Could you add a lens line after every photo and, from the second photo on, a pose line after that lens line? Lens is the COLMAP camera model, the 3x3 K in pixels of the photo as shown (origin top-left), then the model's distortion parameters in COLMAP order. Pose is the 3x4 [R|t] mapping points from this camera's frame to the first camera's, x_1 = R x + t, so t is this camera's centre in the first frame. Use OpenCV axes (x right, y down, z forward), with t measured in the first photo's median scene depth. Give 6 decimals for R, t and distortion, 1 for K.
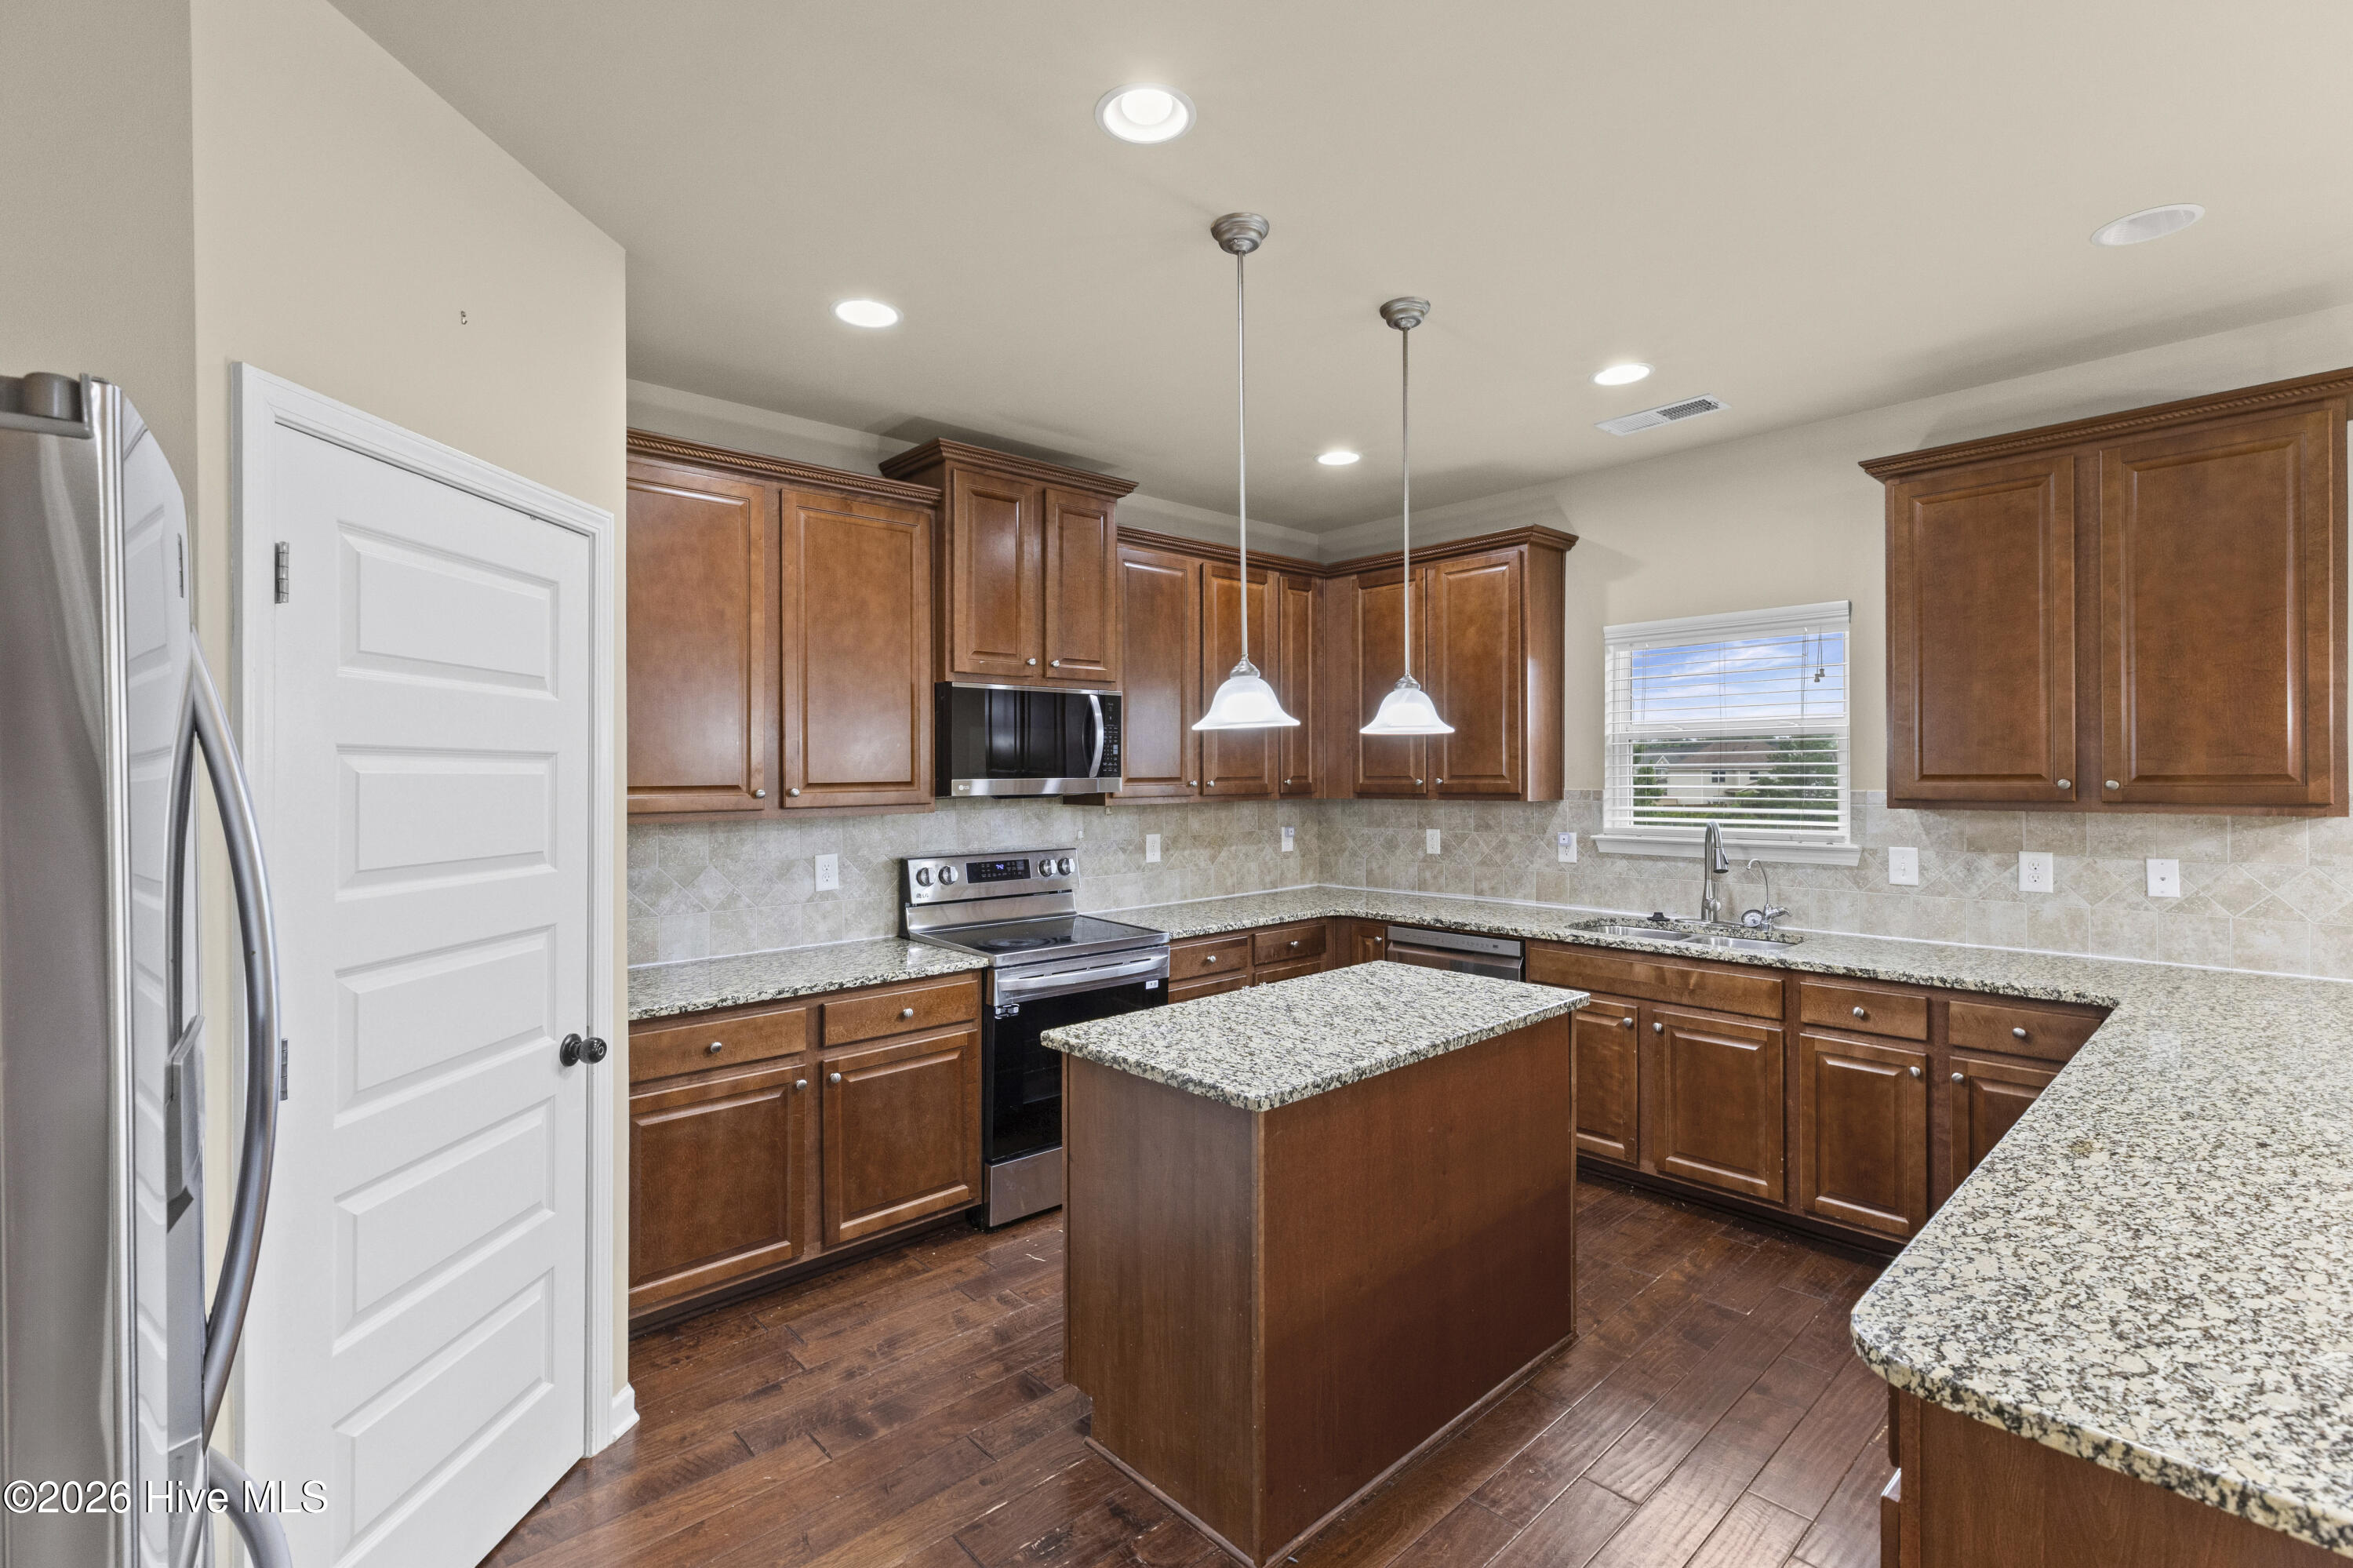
lens RADIAL K [[1066.7, 0, 1167.6], [0, 1066.7, 776.2], [0, 0, 1]] dist [0.009791, -0.000724]
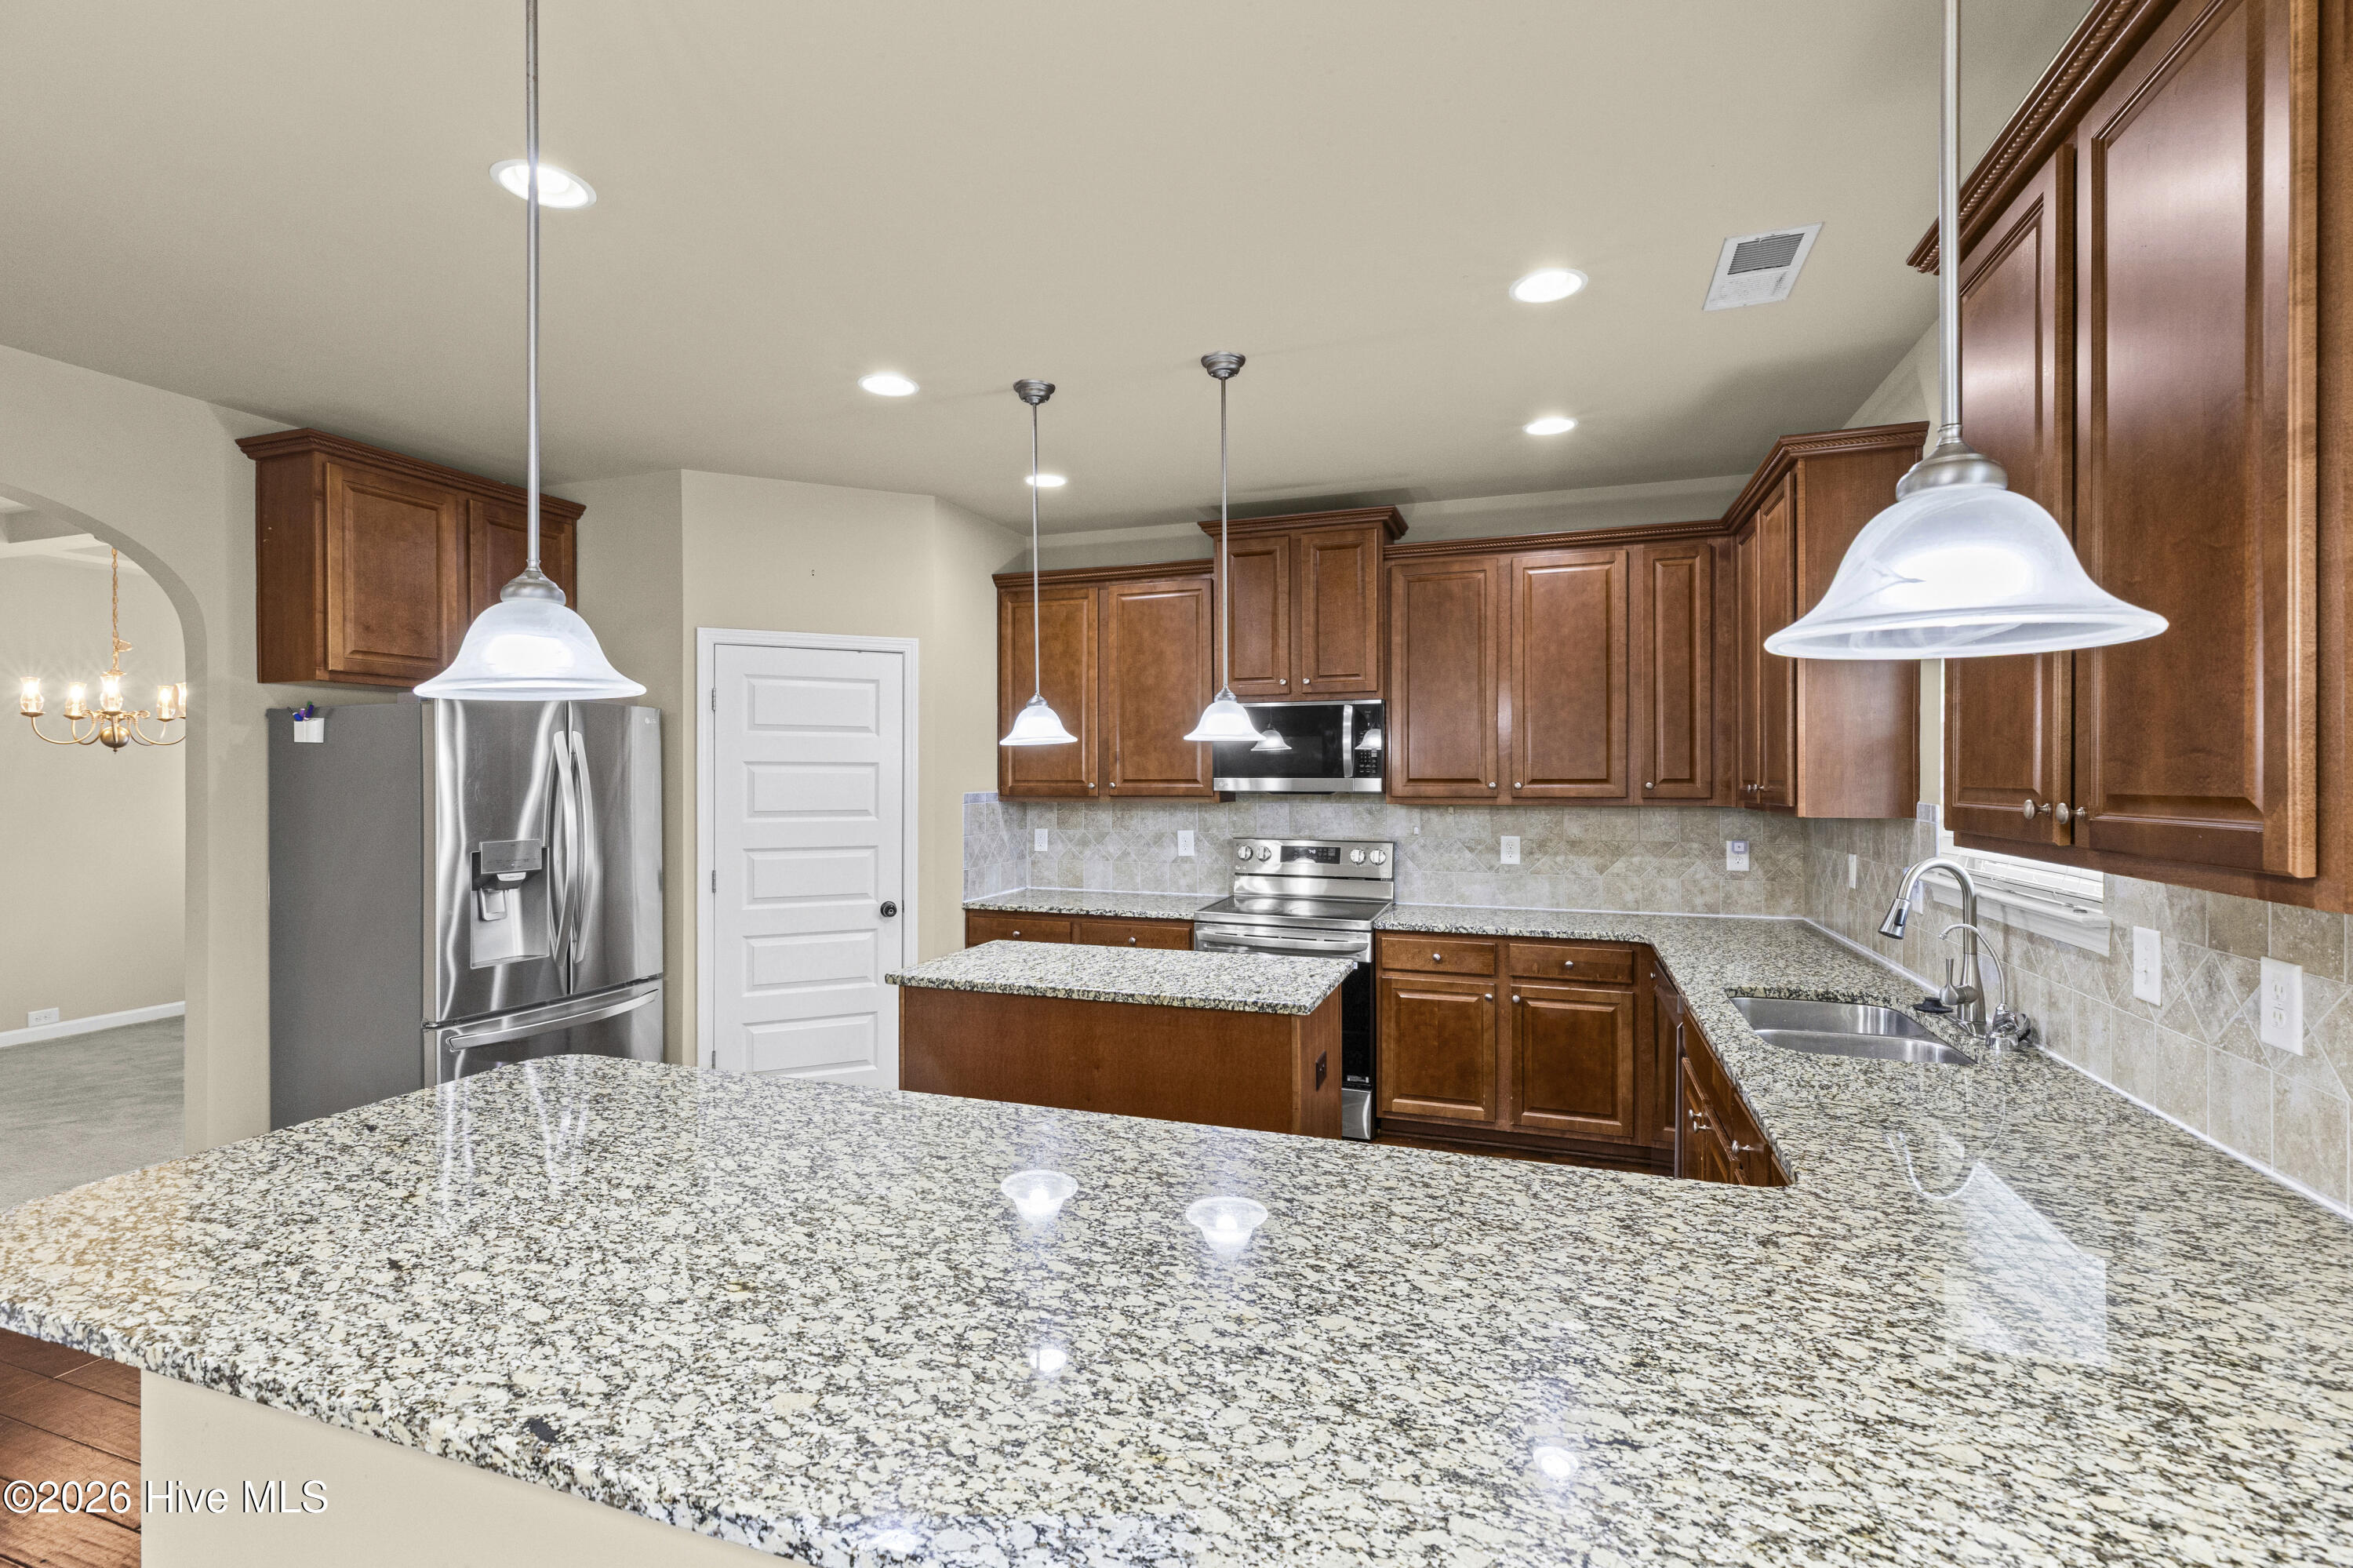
lens RADIAL K [[1066.7, 0, 1172.3], [0, 1066.7, 775.4], [0, 0, 1]] dist [0.009791, -0.000724]
pose [[0.458492, 0.008134, -0.888661, 0.920127], [-0.005151, 0.999966, 0.006496, -0.008331], [0.888683, 0.001599, 0.458518, 0.340761]]
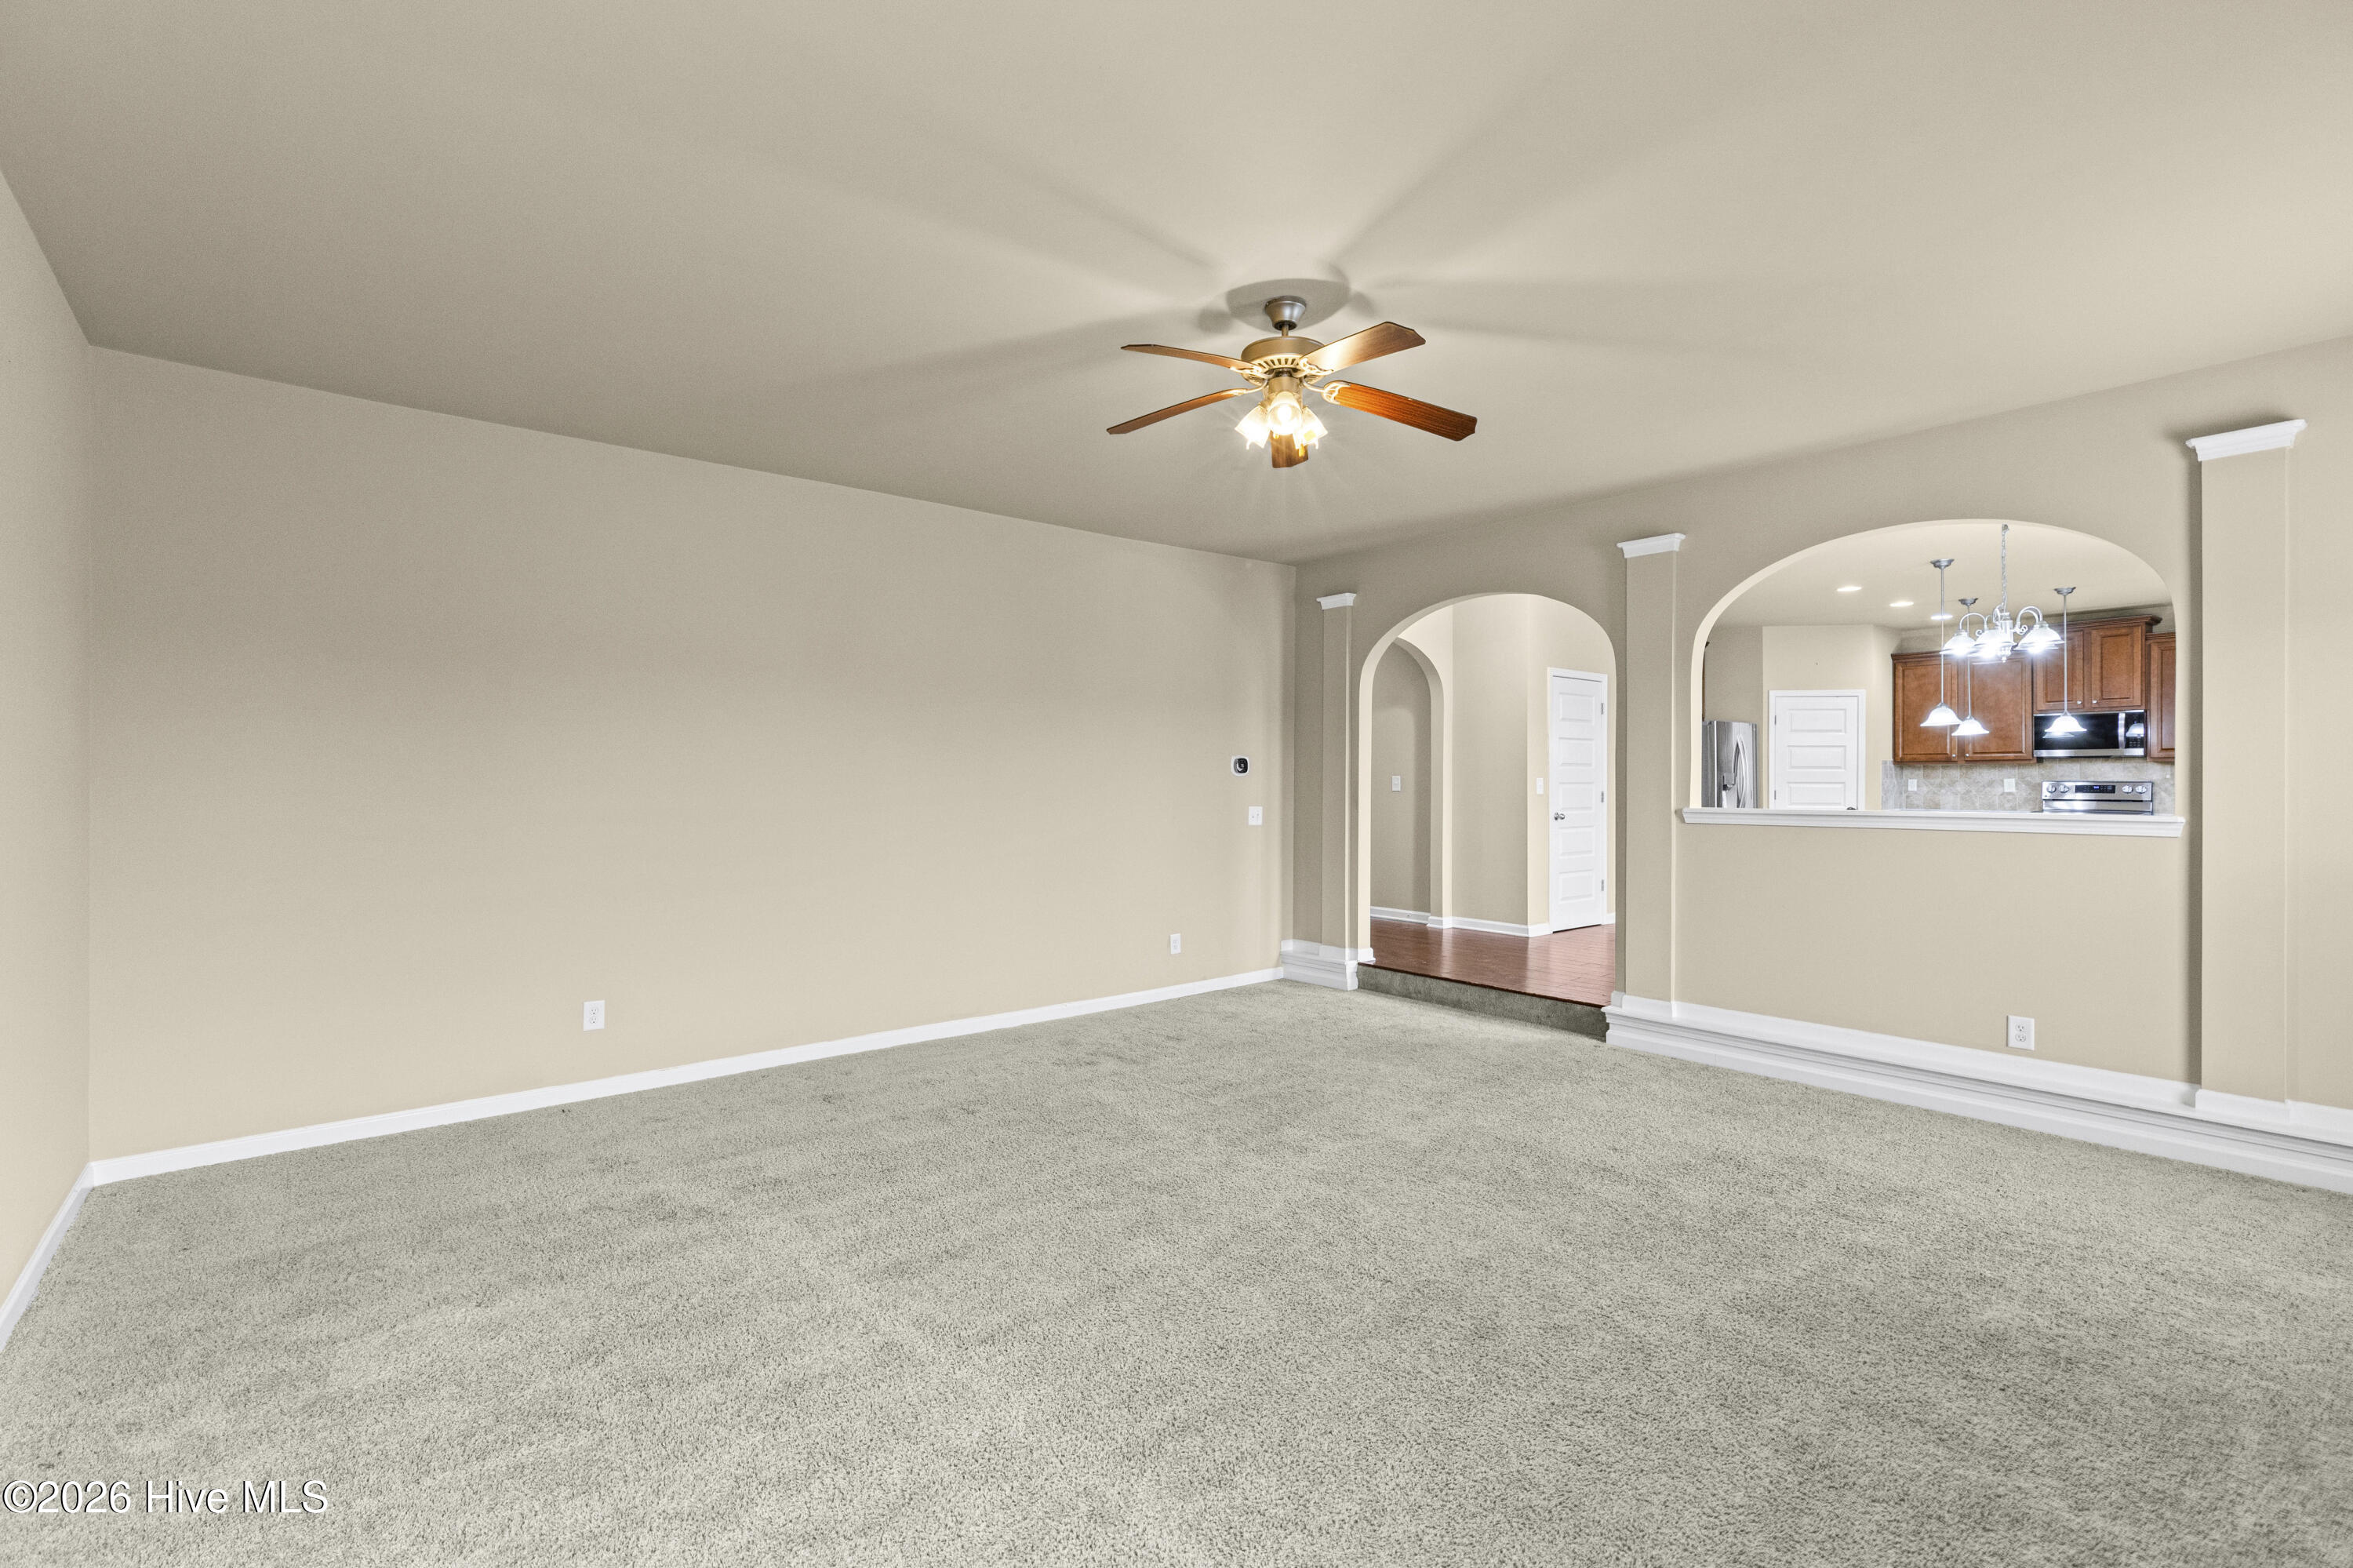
lens RADIAL K [[1066.7, 0, 1173.6], [0, 1066.7, 778.5], [0, 0, 1]] dist [0.009791, -0.000724]
pose [[-0.059091, 0.007044, -0.998228, 2.563025], [-0.000089, 0.999975, 0.007062, 0.053495], [0.998253, 0.000506, -0.059089, -0.982982]]
